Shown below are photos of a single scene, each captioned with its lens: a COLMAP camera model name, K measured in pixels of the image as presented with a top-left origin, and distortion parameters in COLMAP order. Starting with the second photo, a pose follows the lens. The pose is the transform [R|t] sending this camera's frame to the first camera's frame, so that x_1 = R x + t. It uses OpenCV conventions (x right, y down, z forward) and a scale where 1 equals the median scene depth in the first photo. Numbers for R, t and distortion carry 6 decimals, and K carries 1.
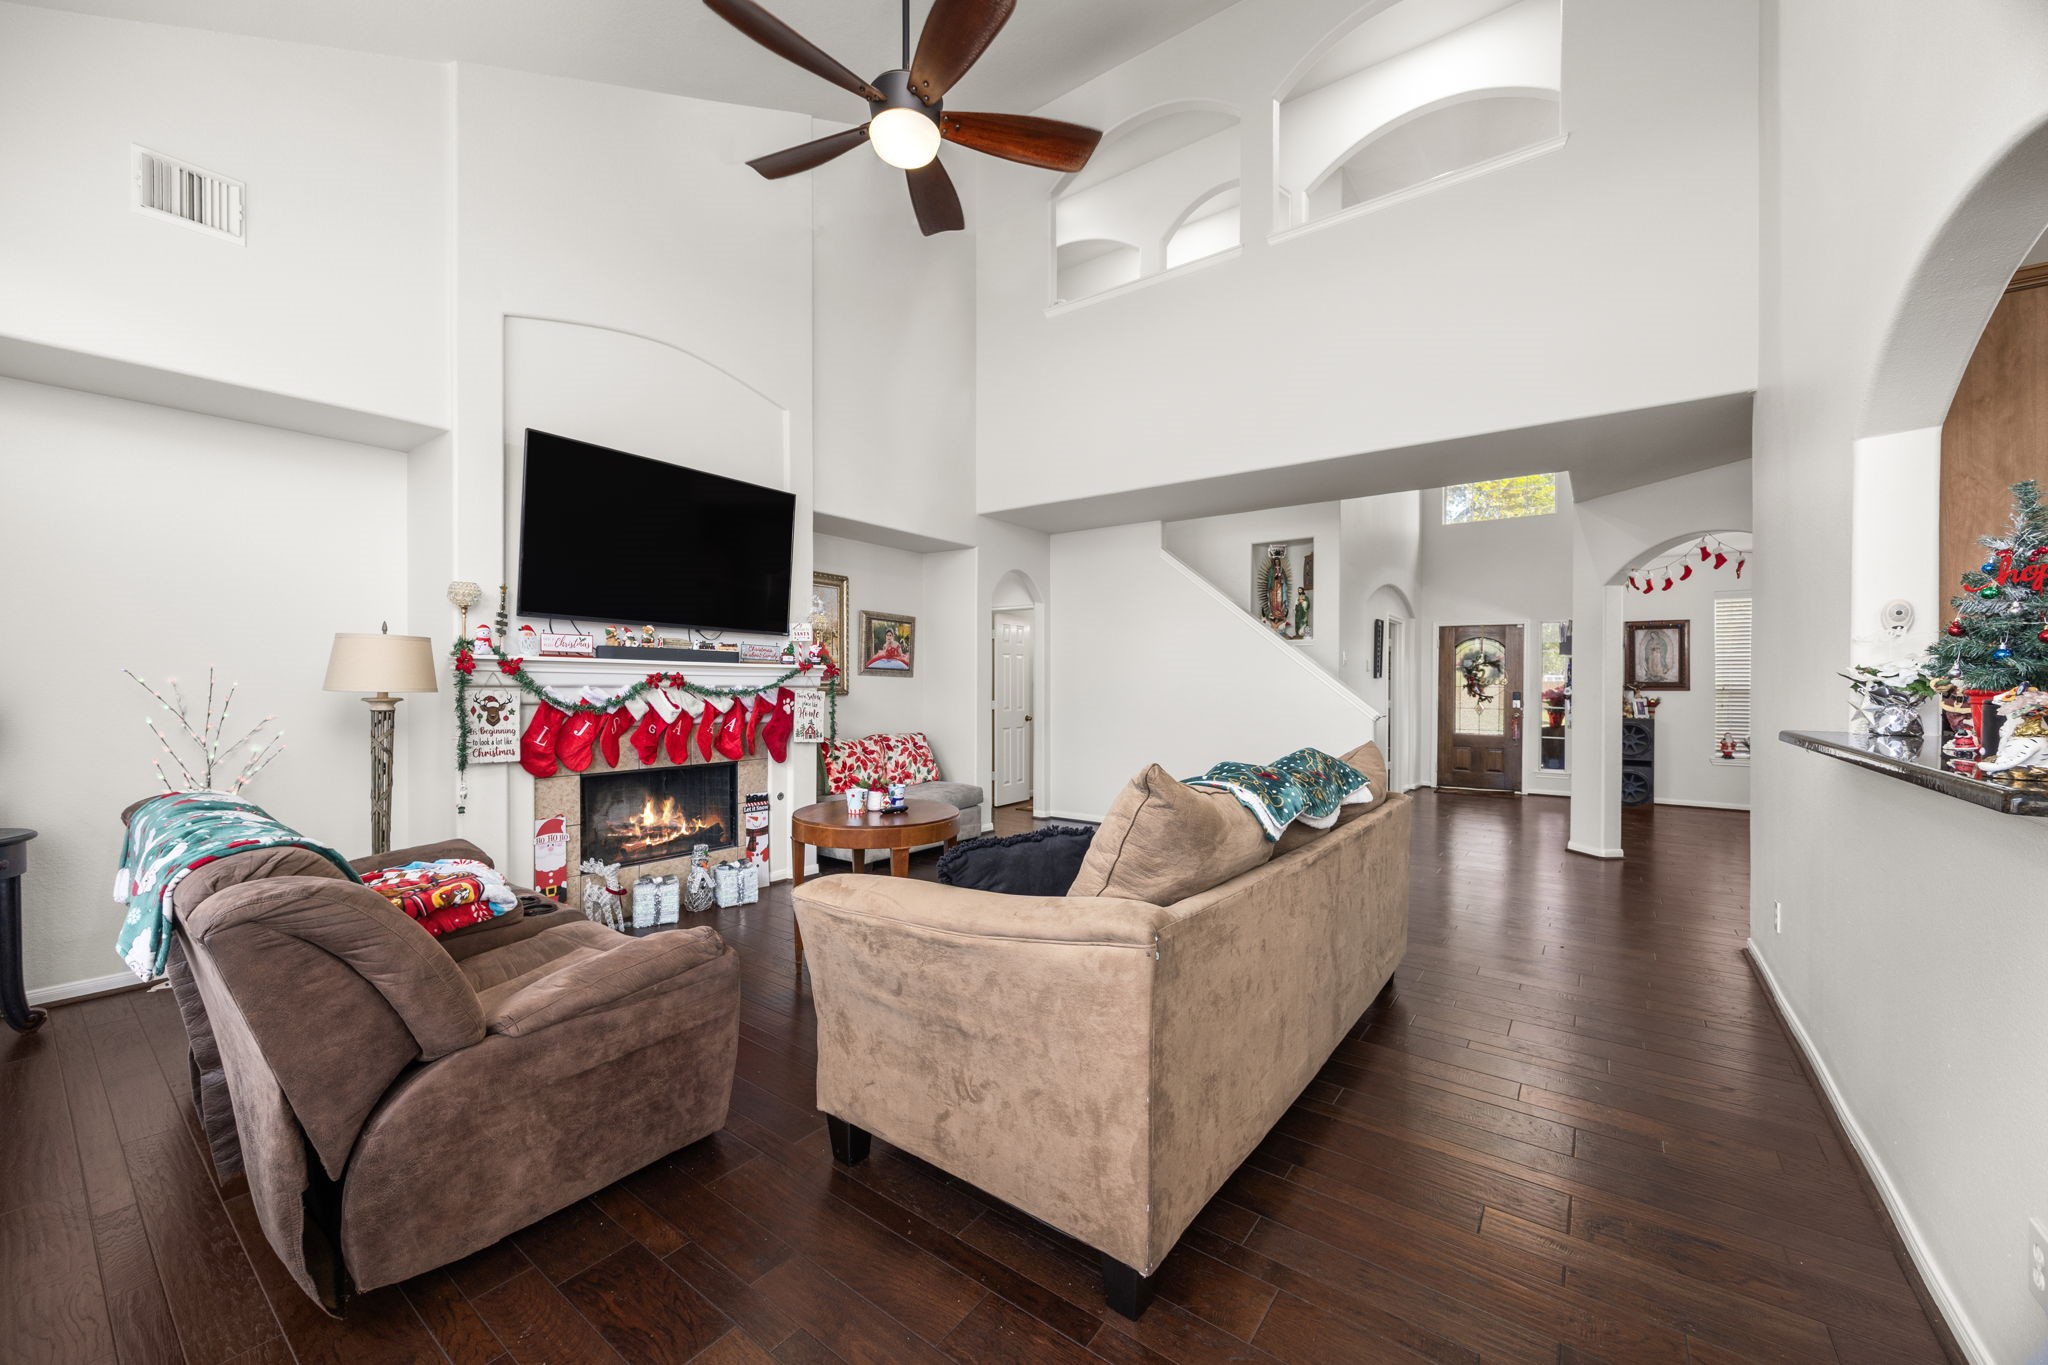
lens RADIAL K [[780.7, 0, 1009.7], [0, 780.7, 682.5], [0, 0, 1]] dist [-0.000928, 0.000277]
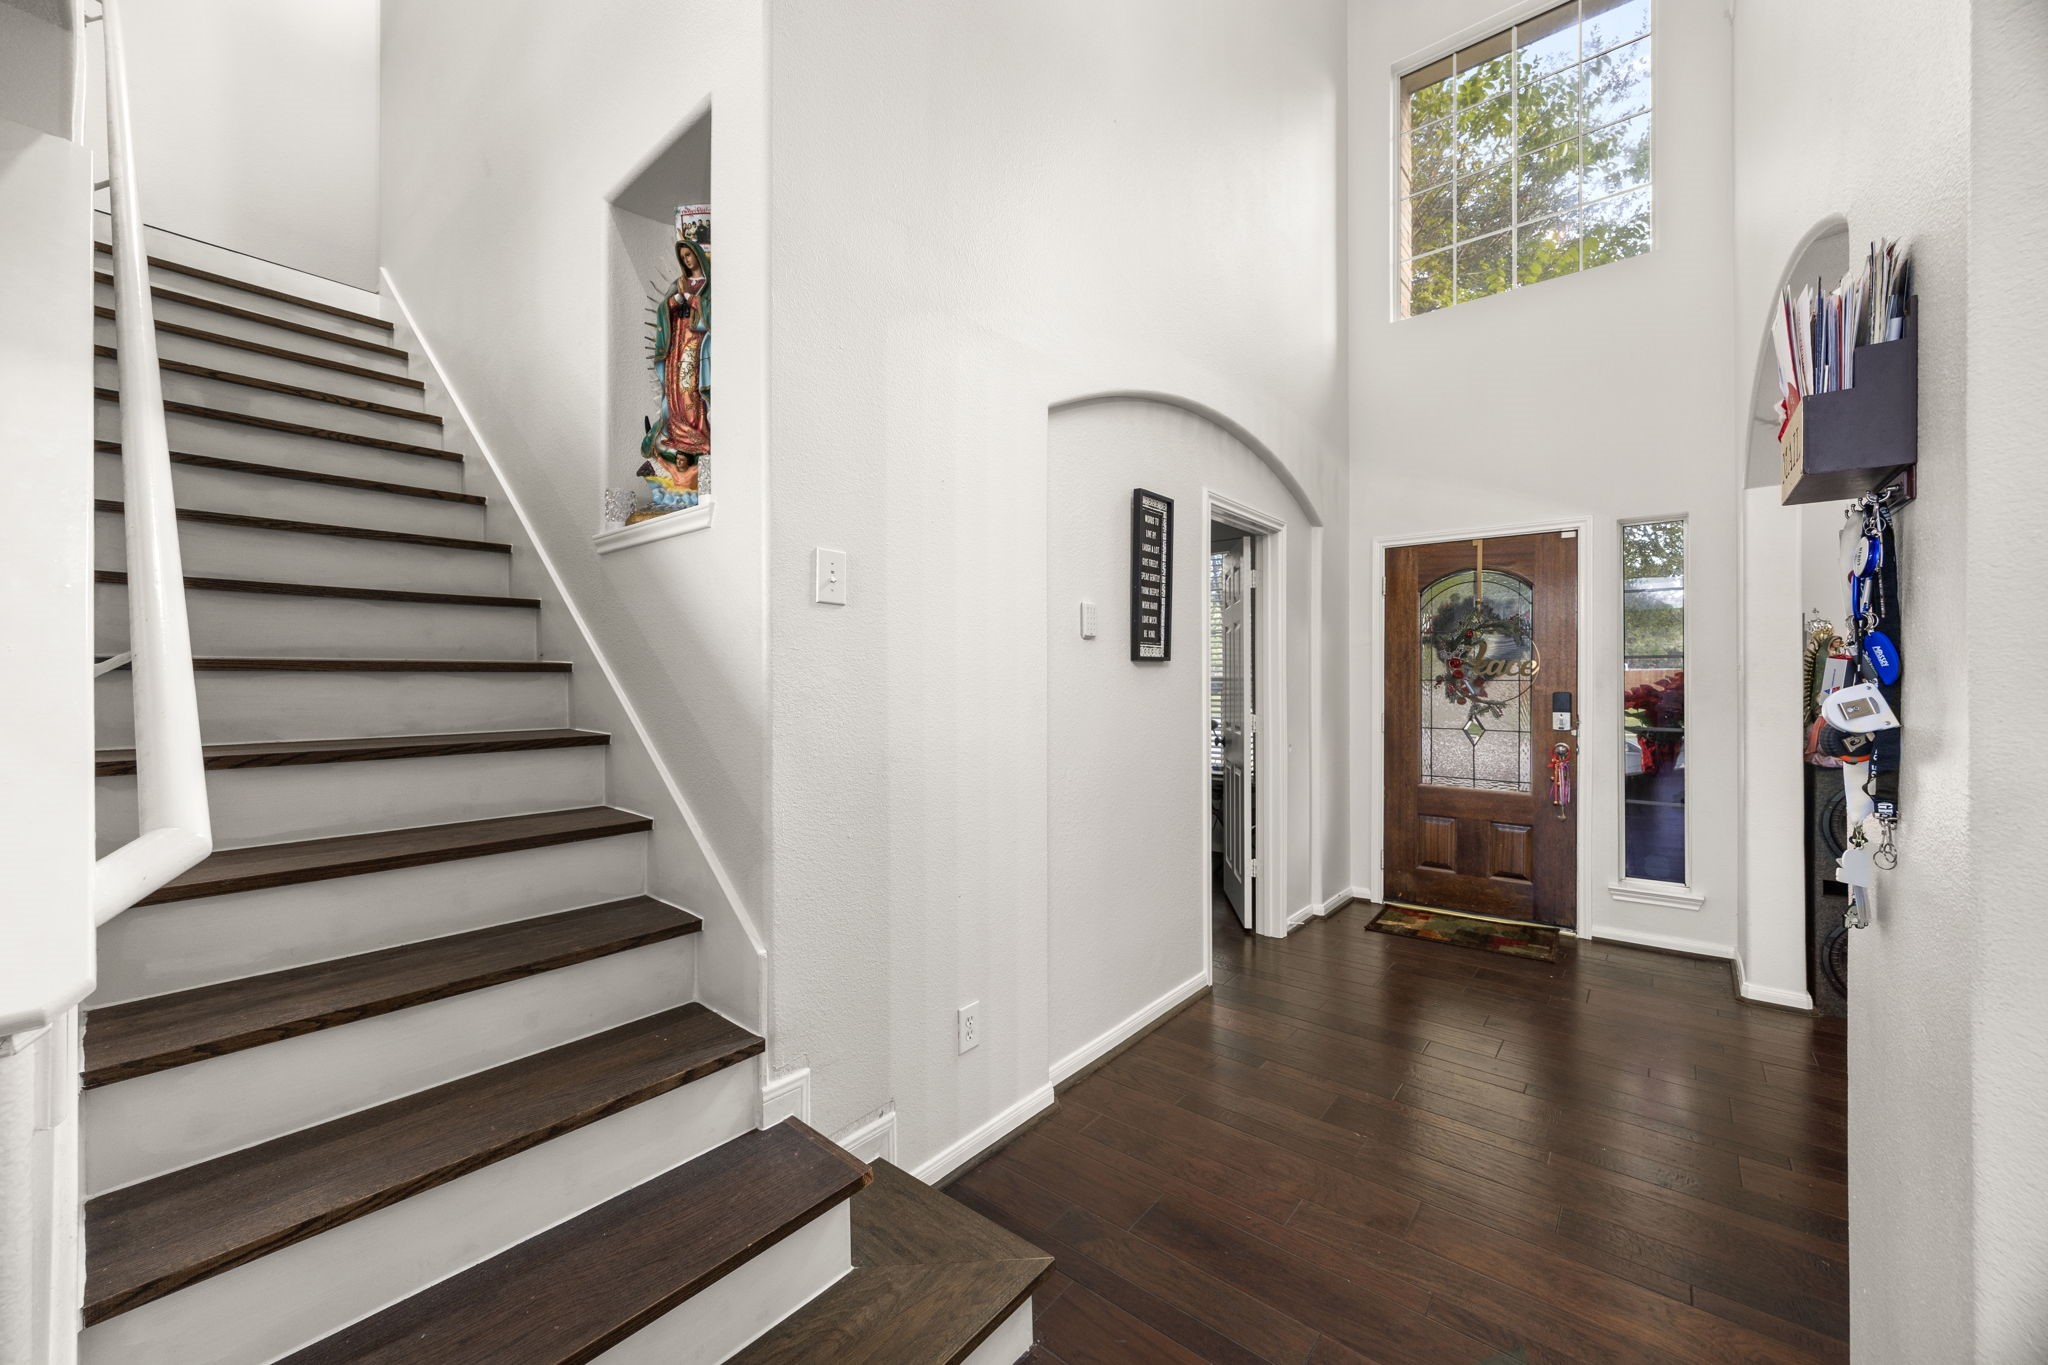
lens RADIAL K [[780.7, 0, 1007.0], [0, 780.7, 676.5], [0, 0, 1]] dist [-0.000928, 0.000277]
pose [[0.998606, -0.010412, -0.051749, 0.524786], [0.010227, 0.999940, -0.003847, 0.003161], [0.051786, 0.003312, 0.998653, 0.793889]]
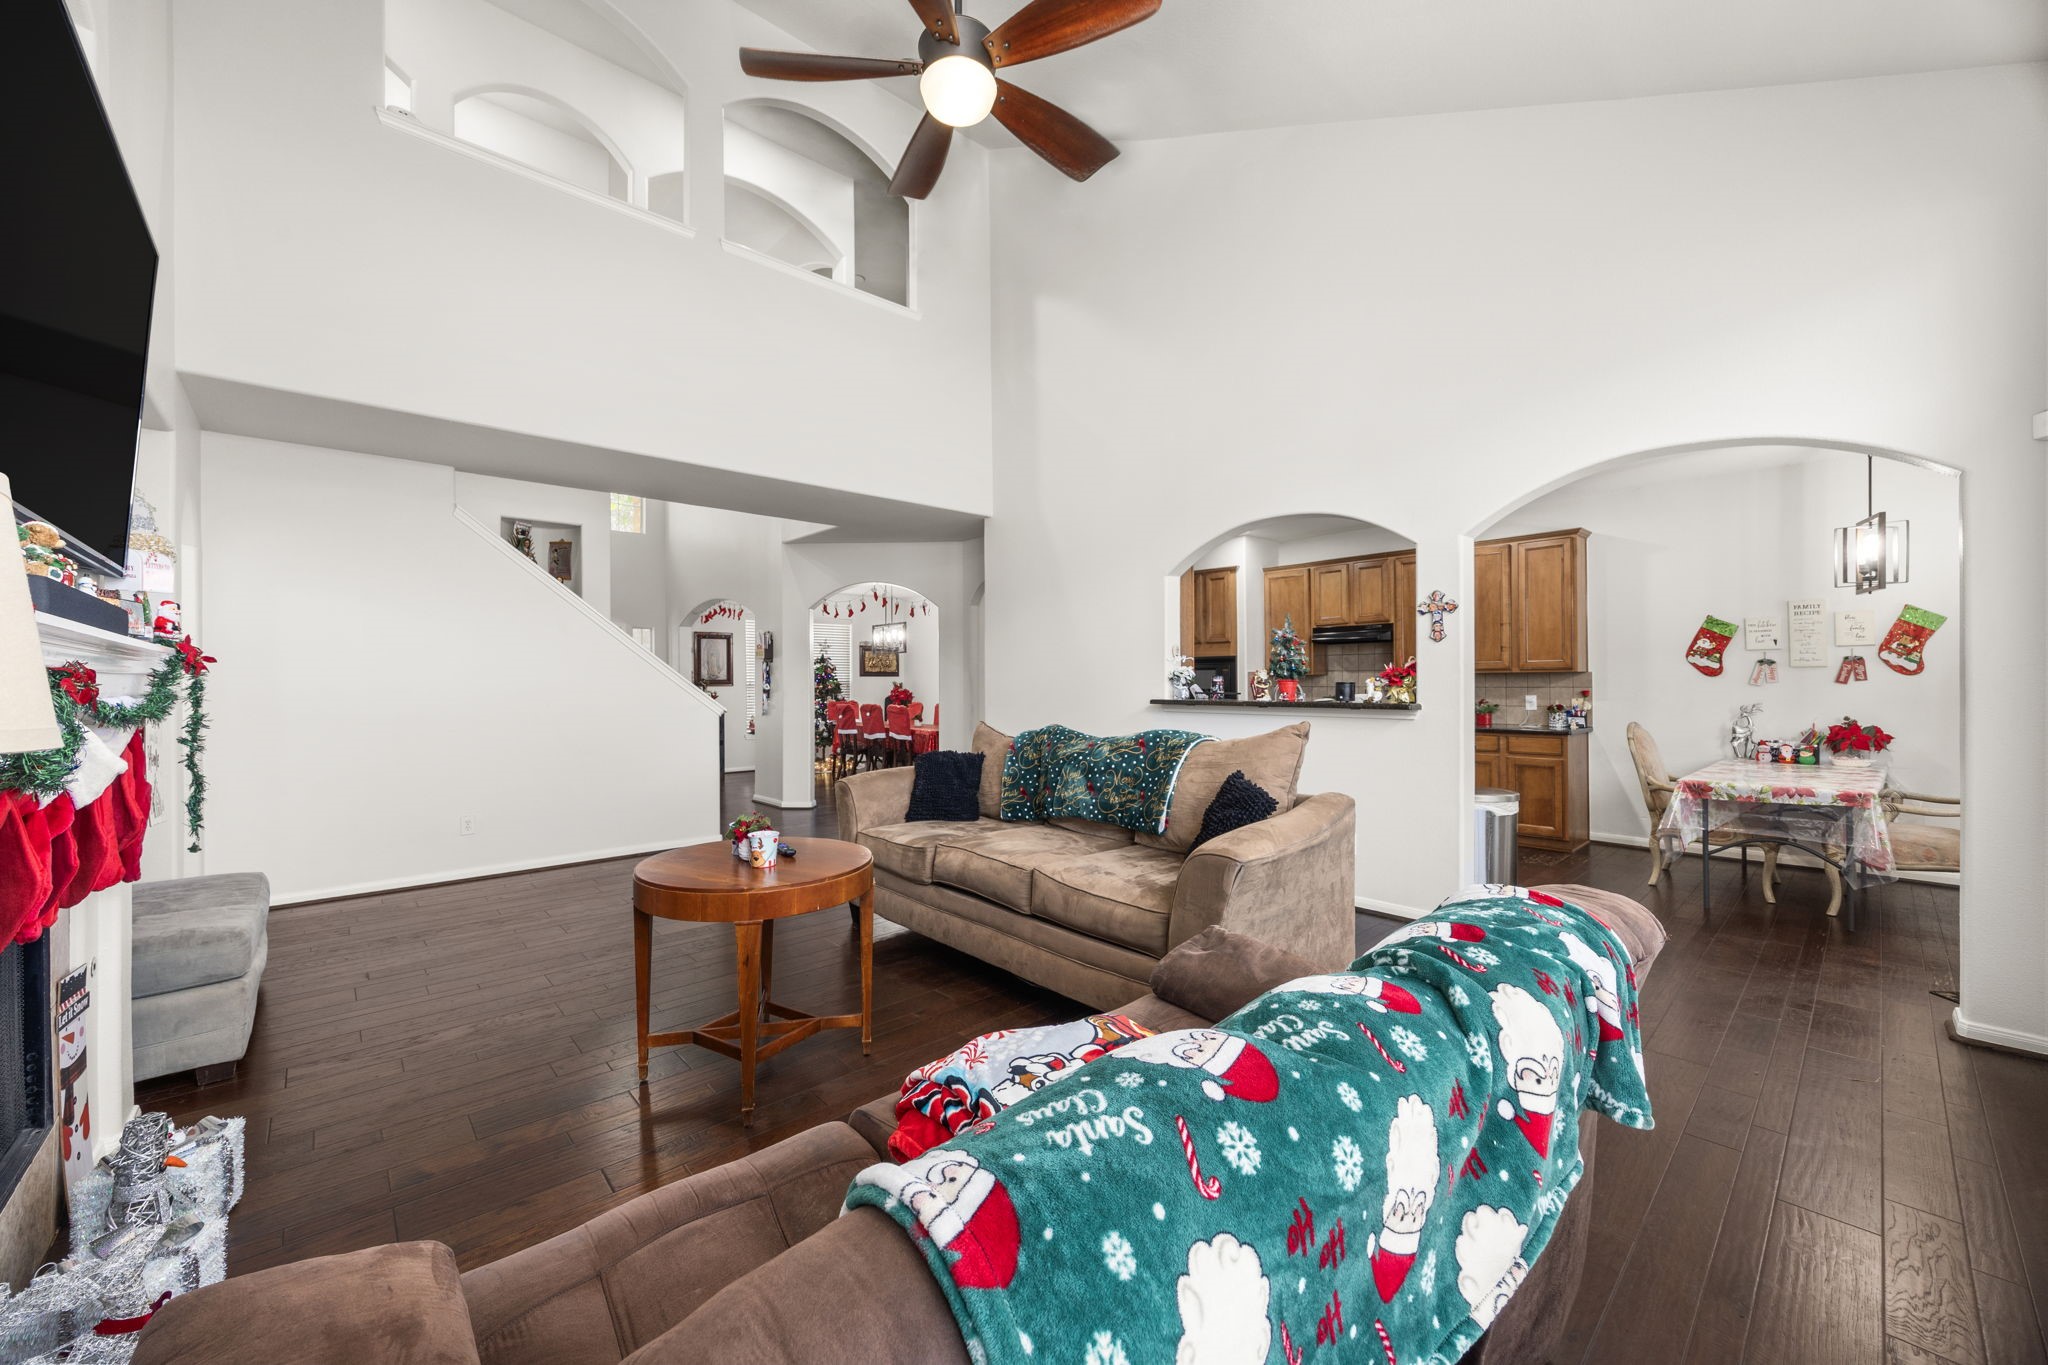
lens RADIAL K [[780.7, 0, 1025.3], [0, 780.7, 677.1], [0, 0, 1]] dist [-0.000928, 0.000277]
pose [[0.175545, -0.002316, 0.984469, -0.456934], [0.007008, 0.999975, 0.001103, -0.003181], [-0.984446, 0.006705, 0.175557, 0.338067]]
